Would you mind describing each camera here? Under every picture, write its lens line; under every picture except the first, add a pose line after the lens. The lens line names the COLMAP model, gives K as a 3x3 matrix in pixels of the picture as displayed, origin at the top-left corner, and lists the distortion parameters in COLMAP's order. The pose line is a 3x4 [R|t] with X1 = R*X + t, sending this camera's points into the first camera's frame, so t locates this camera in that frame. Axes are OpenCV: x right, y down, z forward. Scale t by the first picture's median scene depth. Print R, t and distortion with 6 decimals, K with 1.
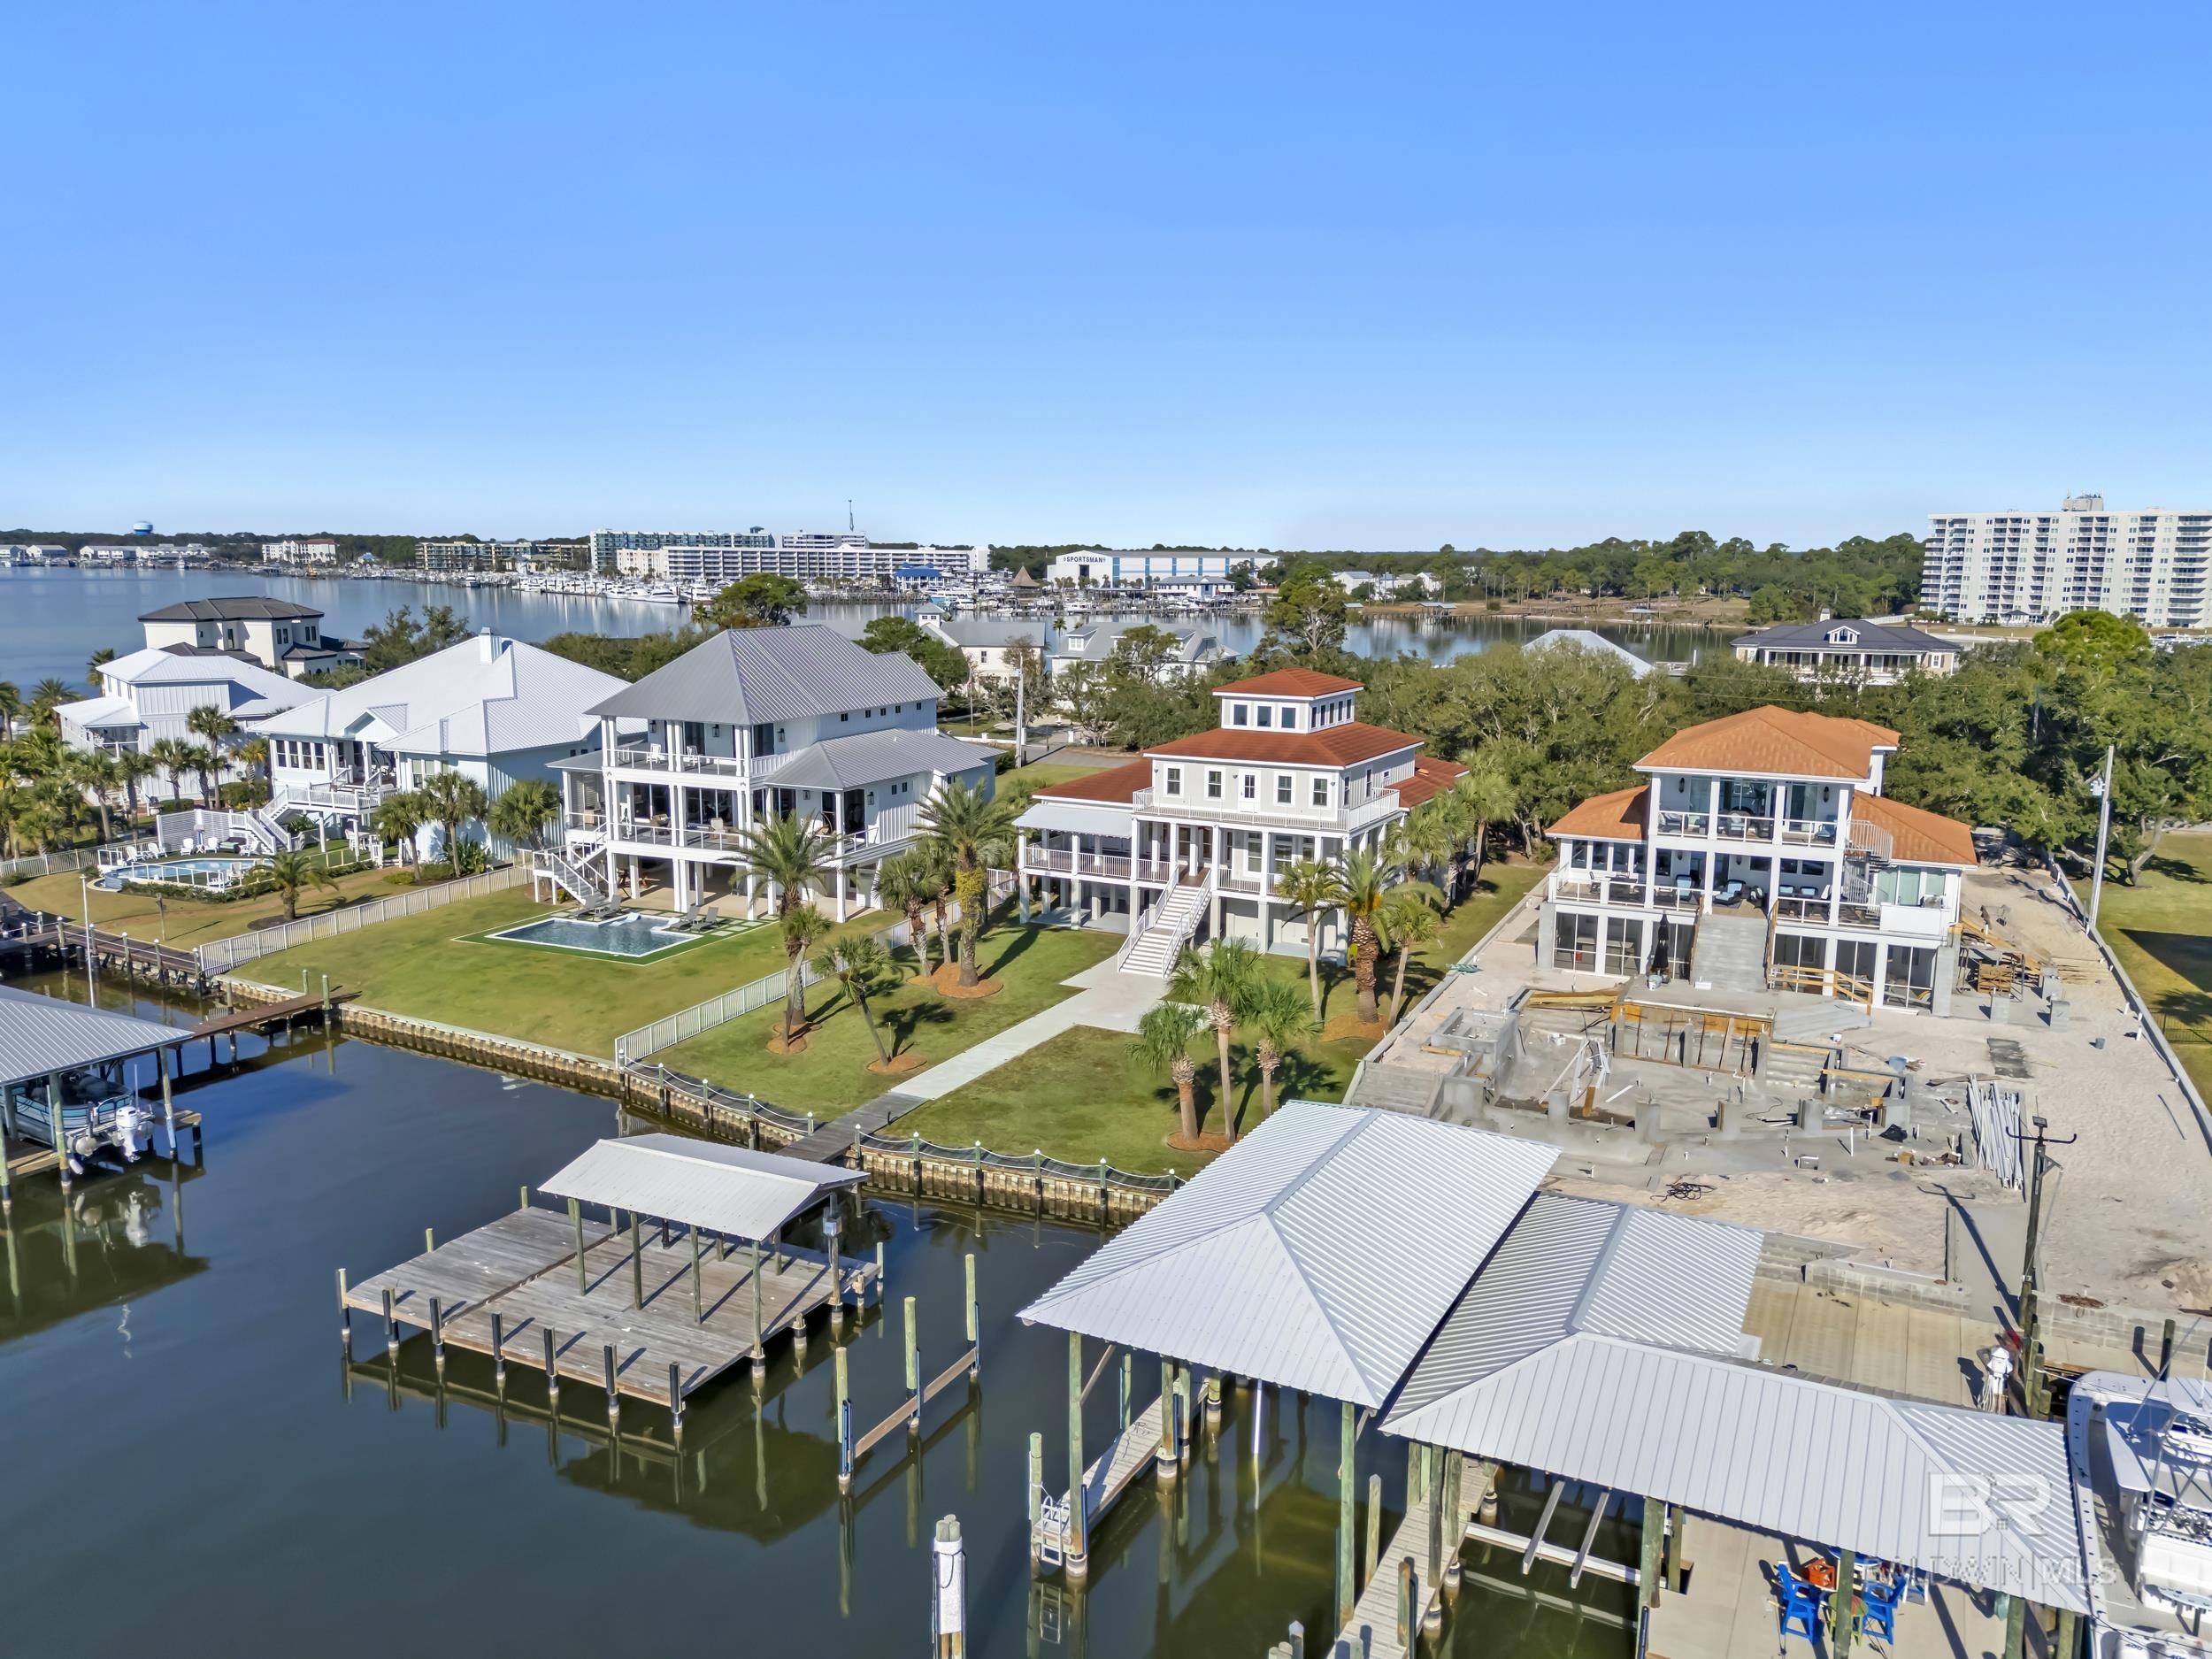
lens RADIAL K [[1627.6, 0, 1109.7], [0, 1627.6, 832.0], [0, 0, 1]] dist [0.104986, -0.128089]
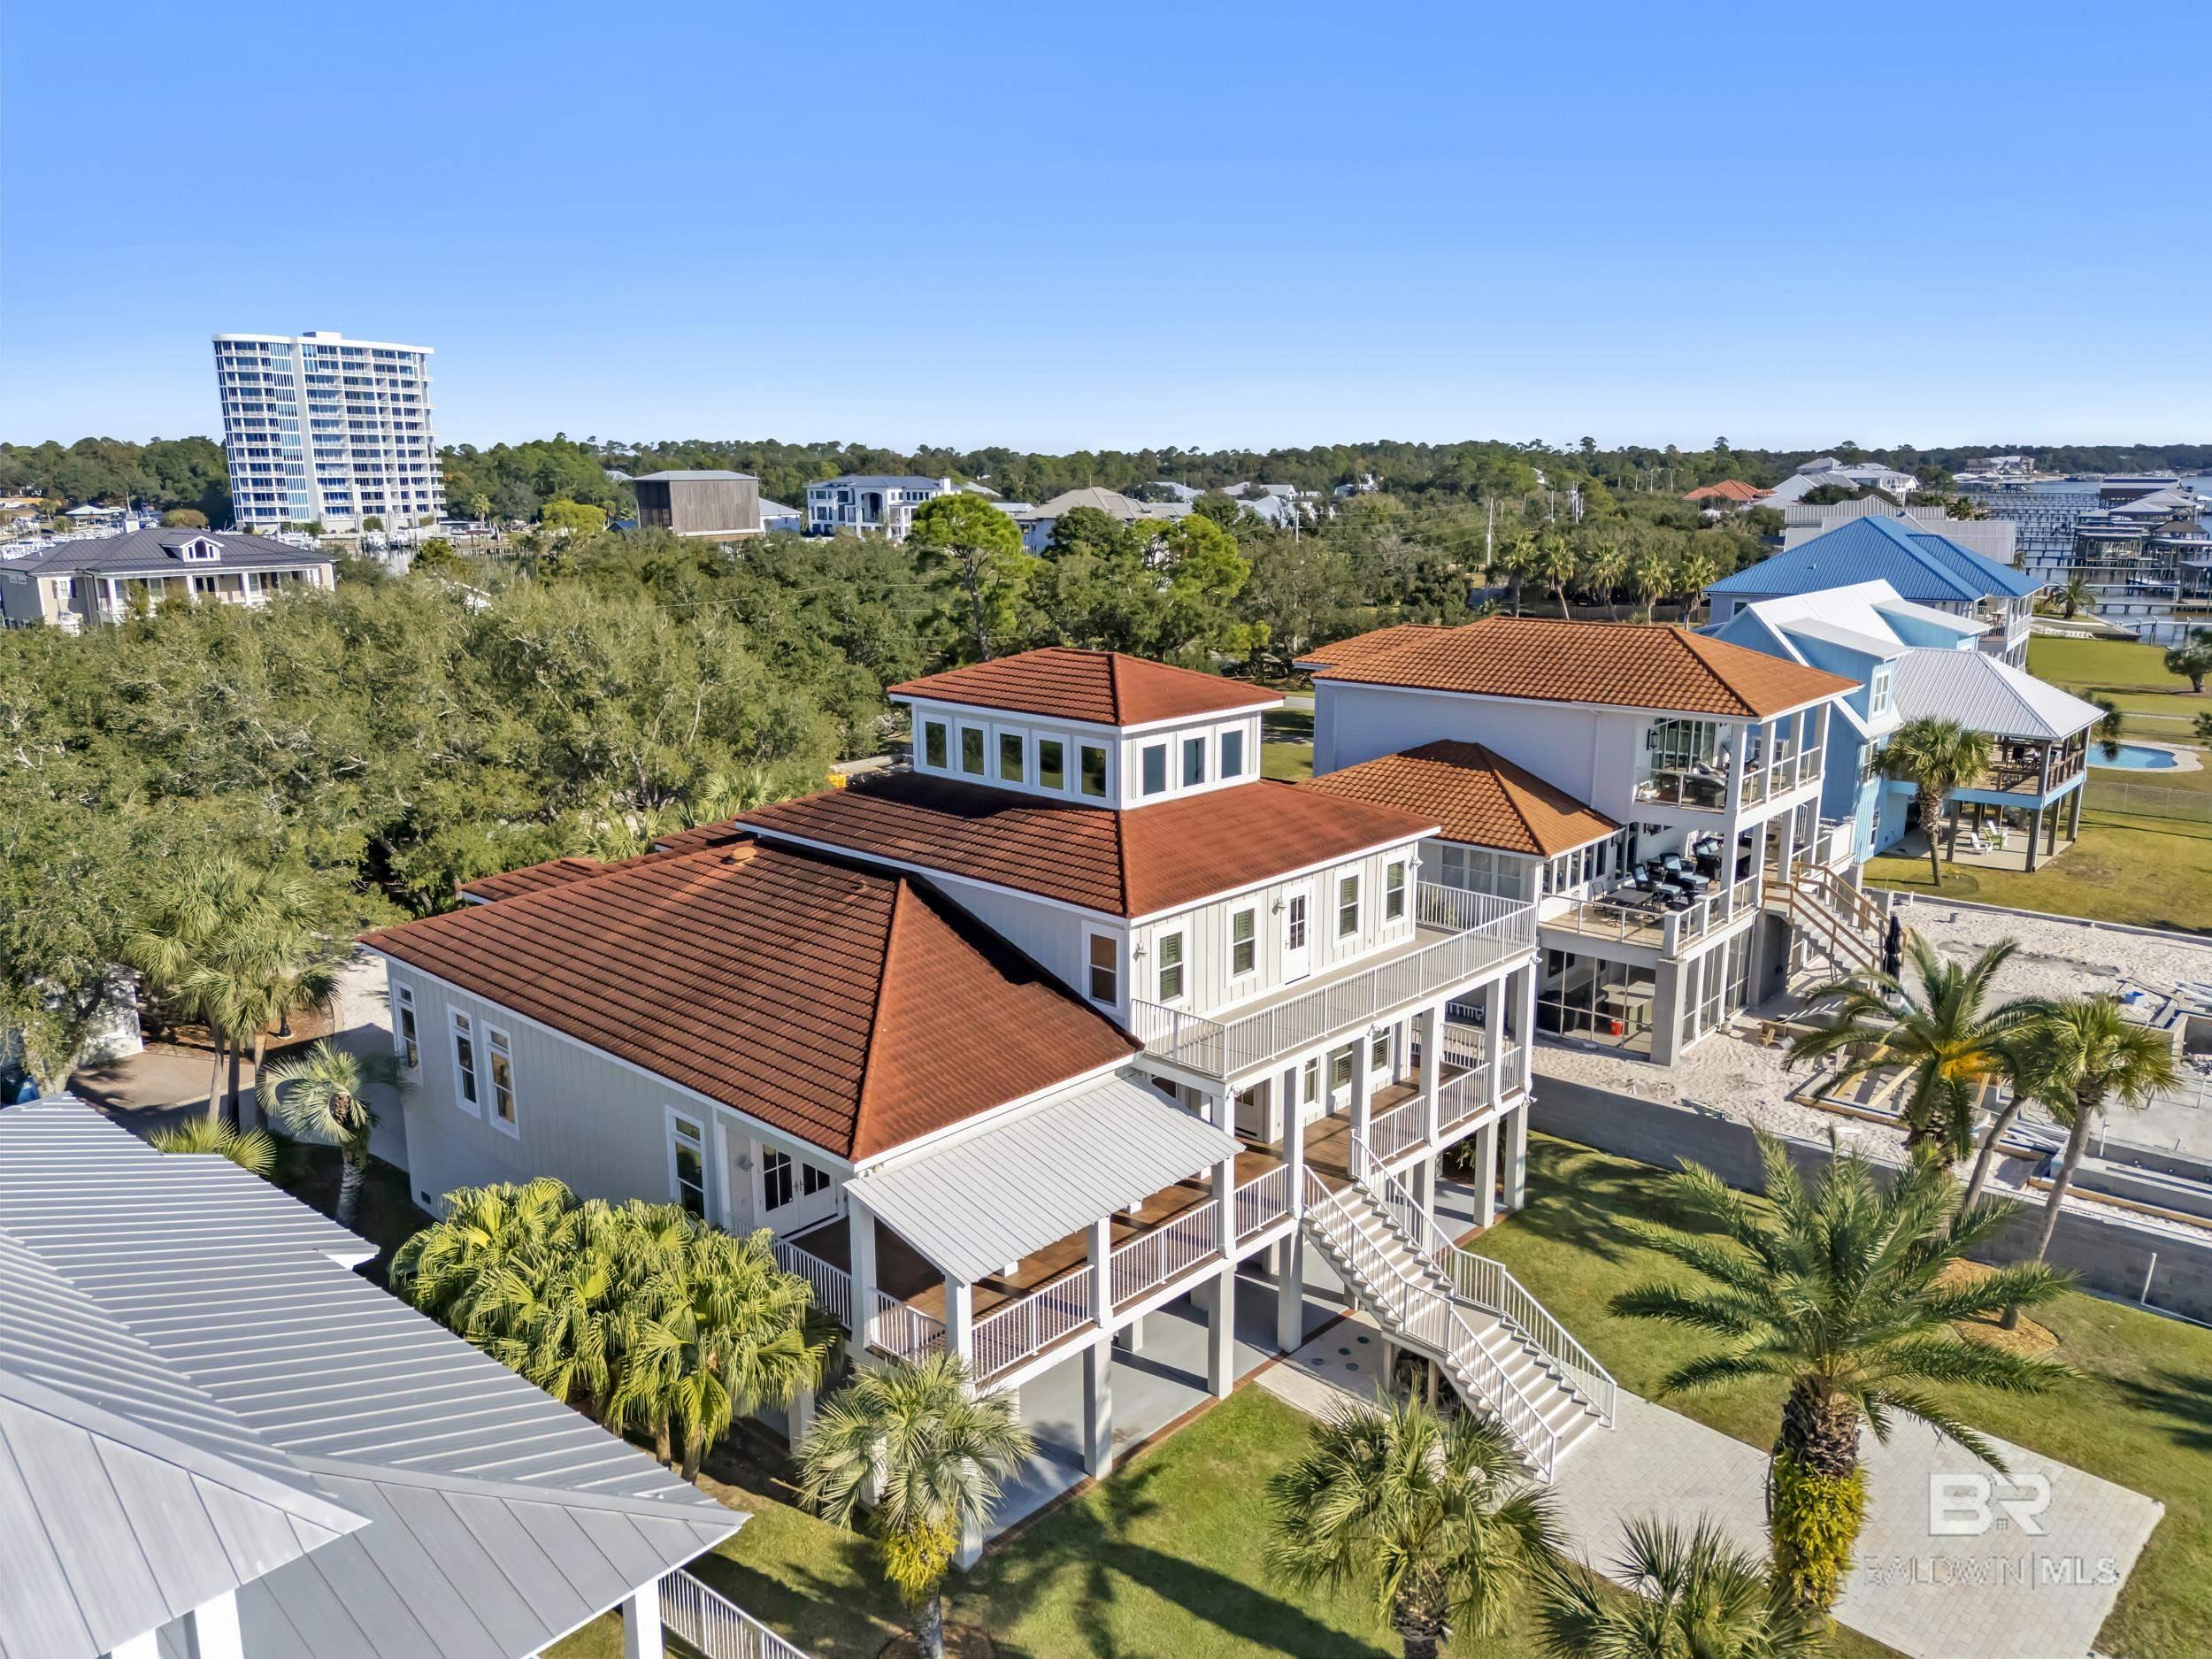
lens RADIAL K [[1623.0, 0, 1118.0], [0, 1623.0, 837.2], [0, 0, 1]] dist [0.056710, -0.044749]
pose [[0.257207, -0.224681, 0.939874, -0.060909], [0.166502, 0.968354, 0.185924, -0.025836], [-0.951904, 0.108669, 0.286478, 0.172987]]
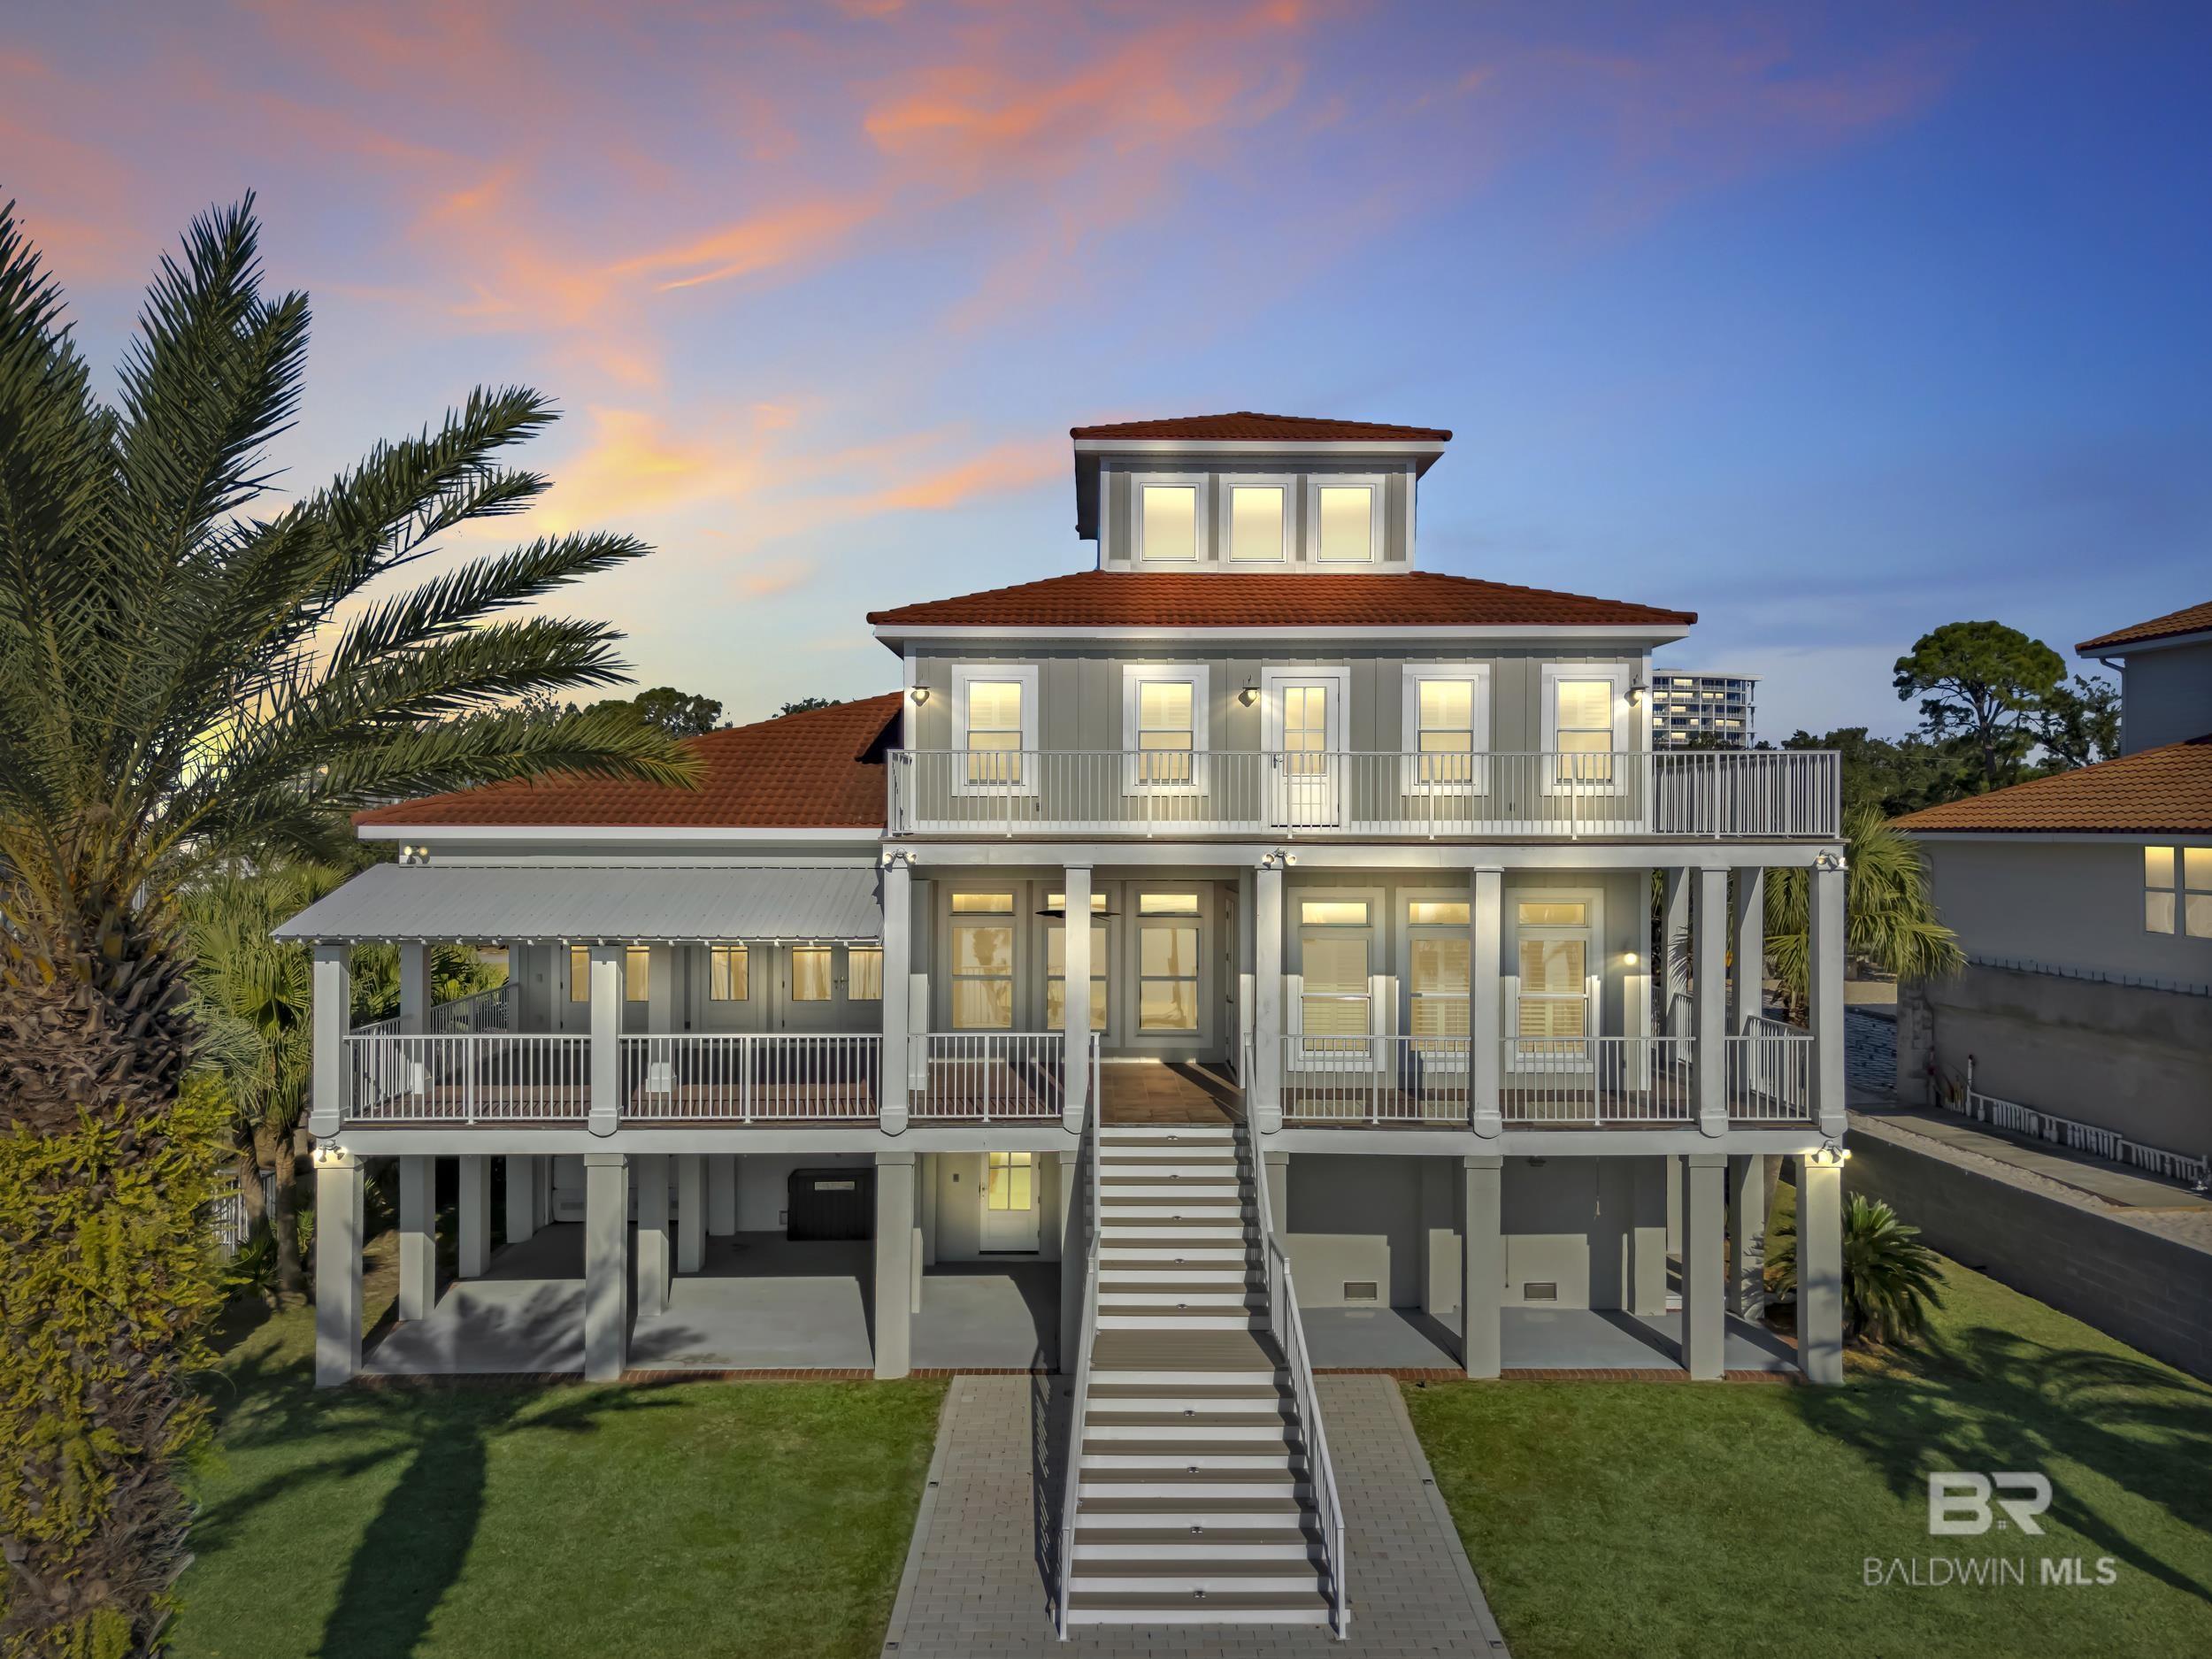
lens RADIAL K [[1602.2, 0, 1106.0], [0, 1602.2, 829.5], [0, 0, 1]] dist [0.114338, -0.145297]
pose [[0.880367, -0.011499, 0.474153, -0.013171], [0.089845, 0.985649, -0.142912, 0.004315], [-0.465705, 0.168415, 0.868766, 0.148101]]
